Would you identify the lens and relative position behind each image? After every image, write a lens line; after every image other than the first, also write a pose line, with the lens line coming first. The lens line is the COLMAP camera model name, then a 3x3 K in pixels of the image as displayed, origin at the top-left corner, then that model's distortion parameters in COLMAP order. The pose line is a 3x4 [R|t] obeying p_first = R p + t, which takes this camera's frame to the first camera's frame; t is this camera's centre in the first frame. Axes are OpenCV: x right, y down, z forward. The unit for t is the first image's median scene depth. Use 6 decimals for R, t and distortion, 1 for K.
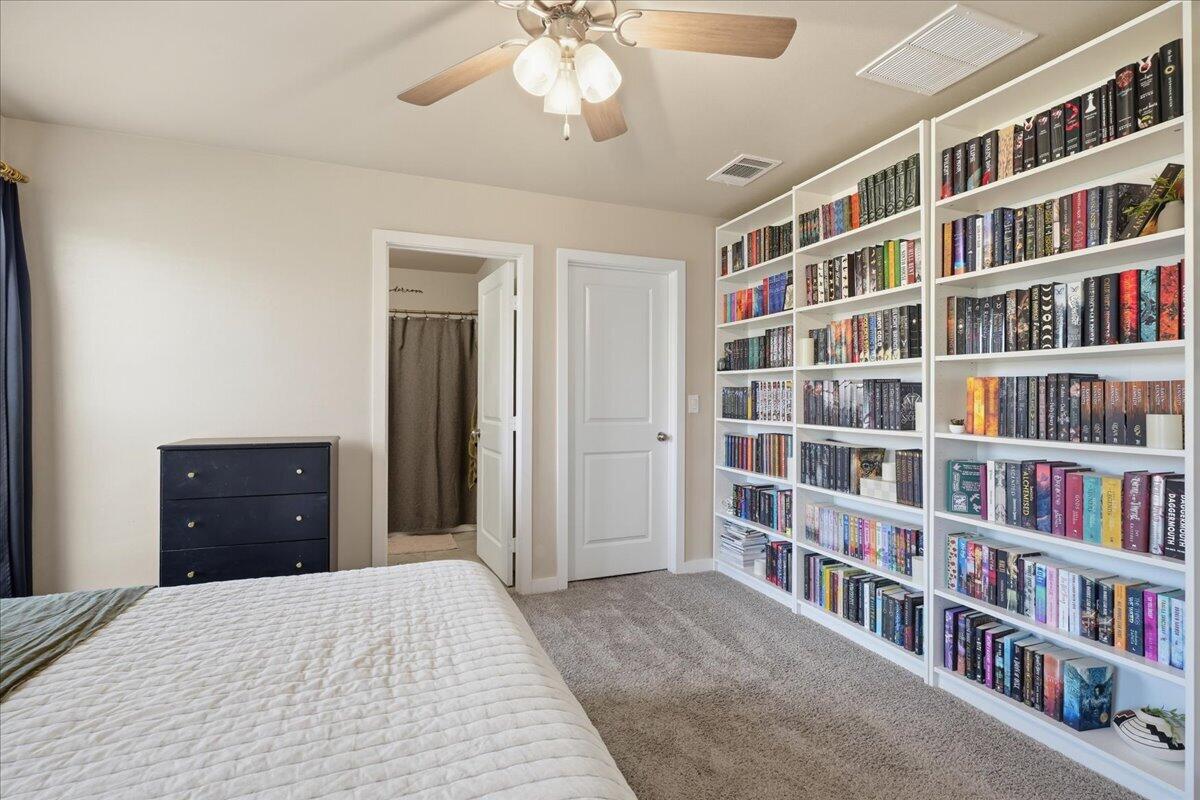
lens RADIAL K [[551.6, 0, 594.4], [0, 551.6, 393.8], [0, 0, 1]] dist [-0.002388, -0.001448]
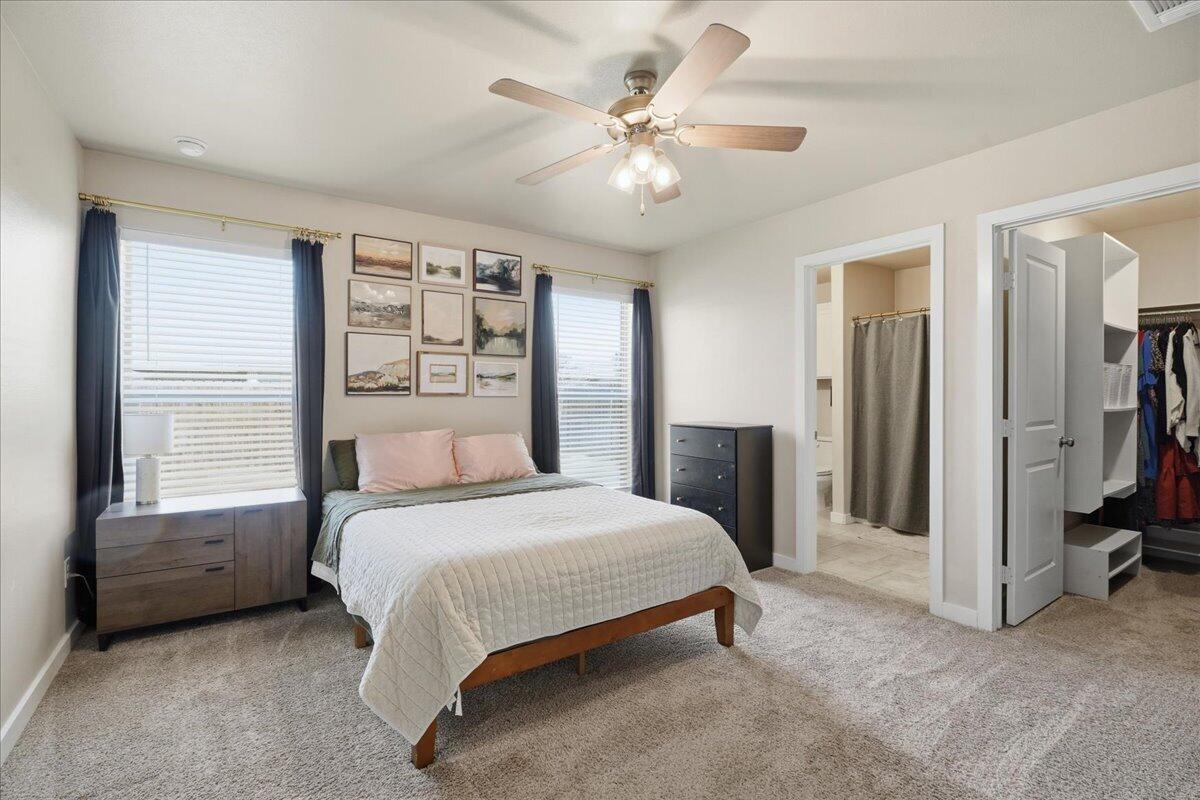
lens RADIAL K [[551.6, 0, 594.4], [0, 551.6, 393.8], [0, 0, 1]] dist [-0.002388, -0.001448]
pose [[0.222812, -0.005113, -0.974848, 0.781442], [0.001486, 0.999987, -0.004905, 0.009070], [0.974860, -0.000355, 0.222817, 0.323839]]
